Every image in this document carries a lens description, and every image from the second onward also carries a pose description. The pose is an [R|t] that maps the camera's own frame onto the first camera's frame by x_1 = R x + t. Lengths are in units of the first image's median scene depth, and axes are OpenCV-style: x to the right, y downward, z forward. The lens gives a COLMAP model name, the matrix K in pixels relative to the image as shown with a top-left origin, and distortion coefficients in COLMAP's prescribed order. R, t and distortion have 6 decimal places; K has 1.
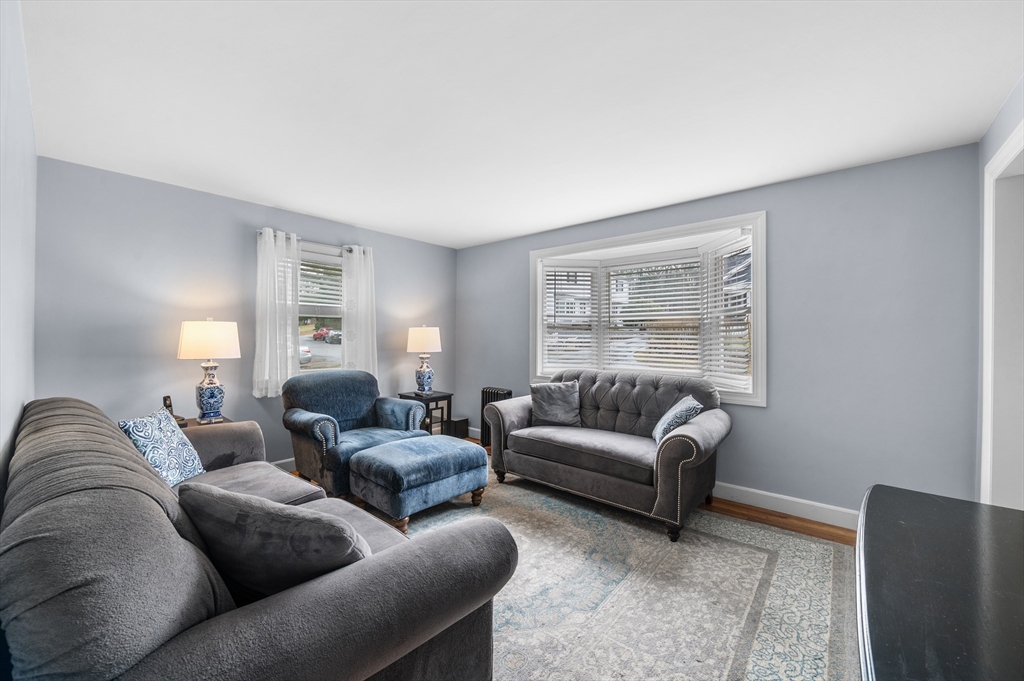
lens RADIAL K [[392.6, 0, 512.0], [0, 392.6, 340.5], [0, 0, 1]] dist [-0.000532, -0.000085]
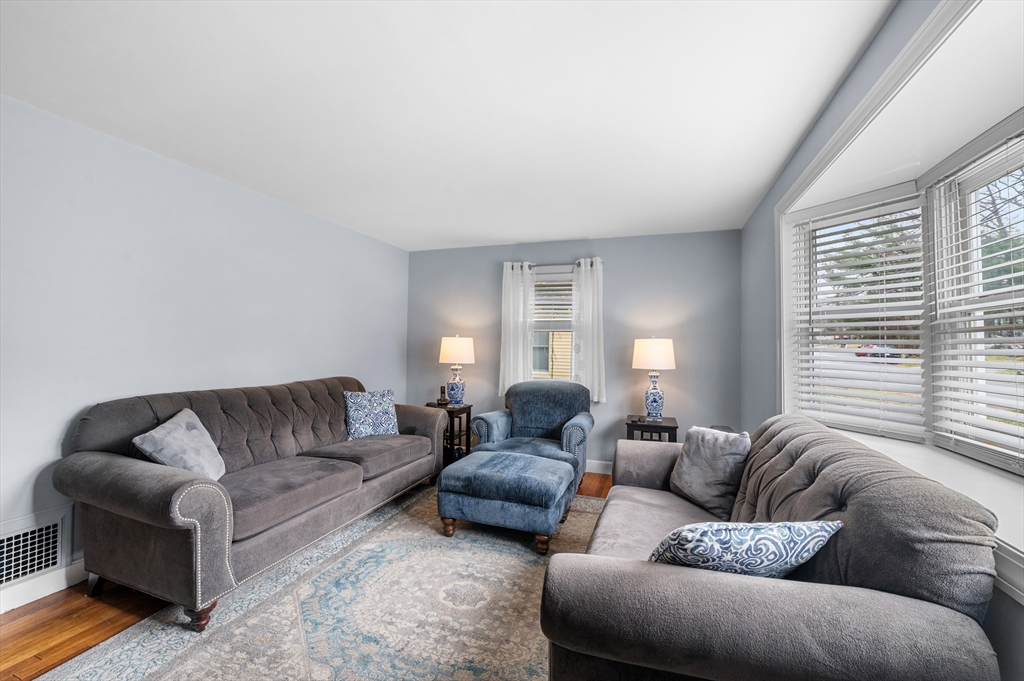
lens RADIAL K [[408.4, 0, 512.0], [0, 408.4, 340.5], [0, 0, 1]] dist [-0.001068, -0.000373]
pose [[0.379022, -0.011749, -0.925313, 0.506918], [-0.020176, 0.999577, -0.020956, -0.007136], [0.925168, 0.026612, 0.378625, 0.447189]]
